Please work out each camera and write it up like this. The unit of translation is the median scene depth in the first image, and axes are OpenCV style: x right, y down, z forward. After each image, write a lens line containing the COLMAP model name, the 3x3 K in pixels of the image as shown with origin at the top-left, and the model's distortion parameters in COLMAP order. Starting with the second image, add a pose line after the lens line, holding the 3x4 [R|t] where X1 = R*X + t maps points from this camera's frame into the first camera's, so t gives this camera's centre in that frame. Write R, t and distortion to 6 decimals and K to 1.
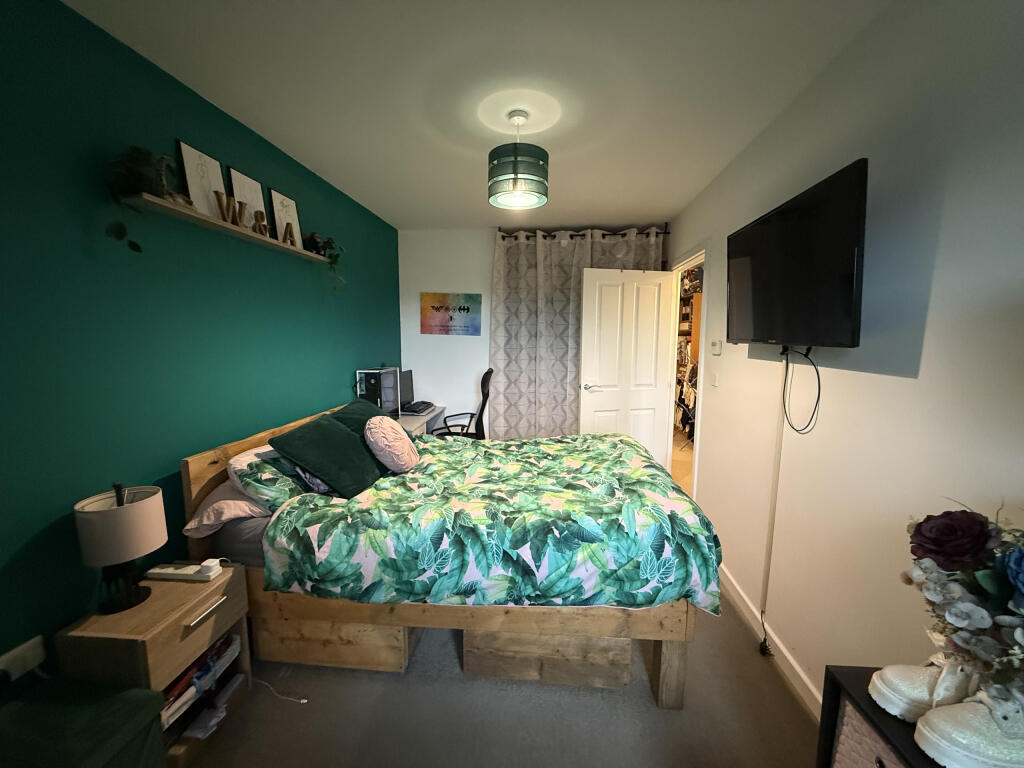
lens RADIAL K [[406.7, 0, 511.3], [0, 406.7, 383.9], [0, 0, 1]] dist [-0.000515, -0.000191]
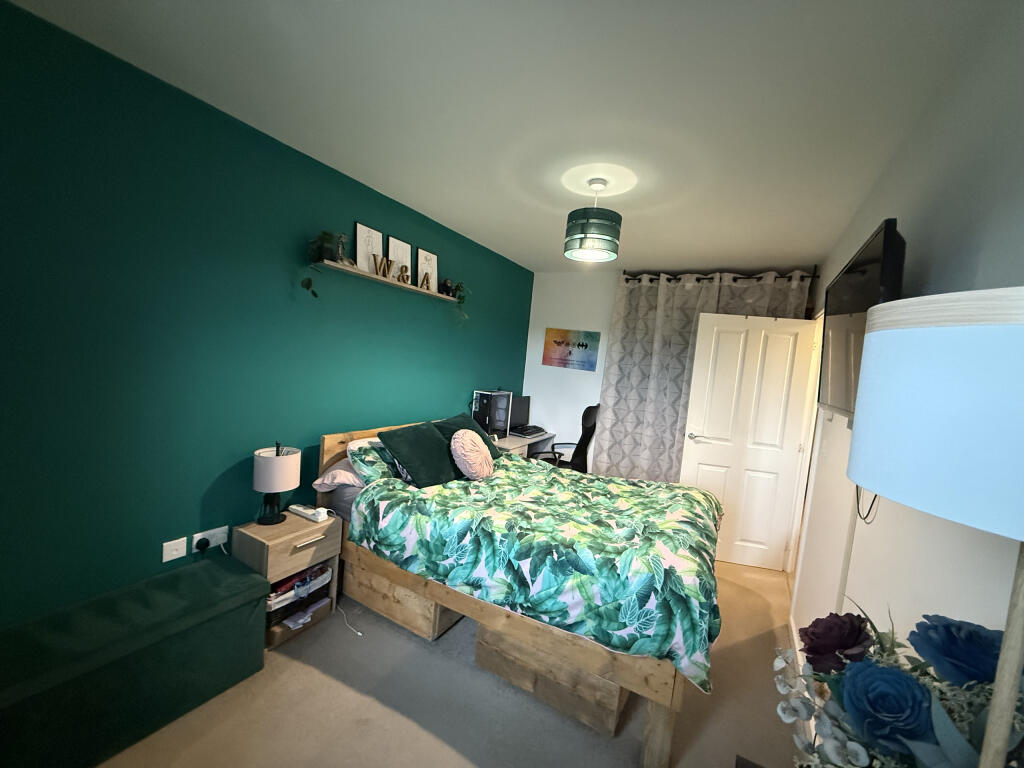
lens RADIAL K [[406.7, 0, 511.3], [0, 406.7, 383.9], [0, 0, 1]] dist [-0.000515, -0.000191]
pose [[0.911364, 0.108369, -0.397080, 0.323423], [-0.137650, 0.989417, -0.045902, -0.021959], [0.387903, 0.096491, 0.916635, -0.079965]]
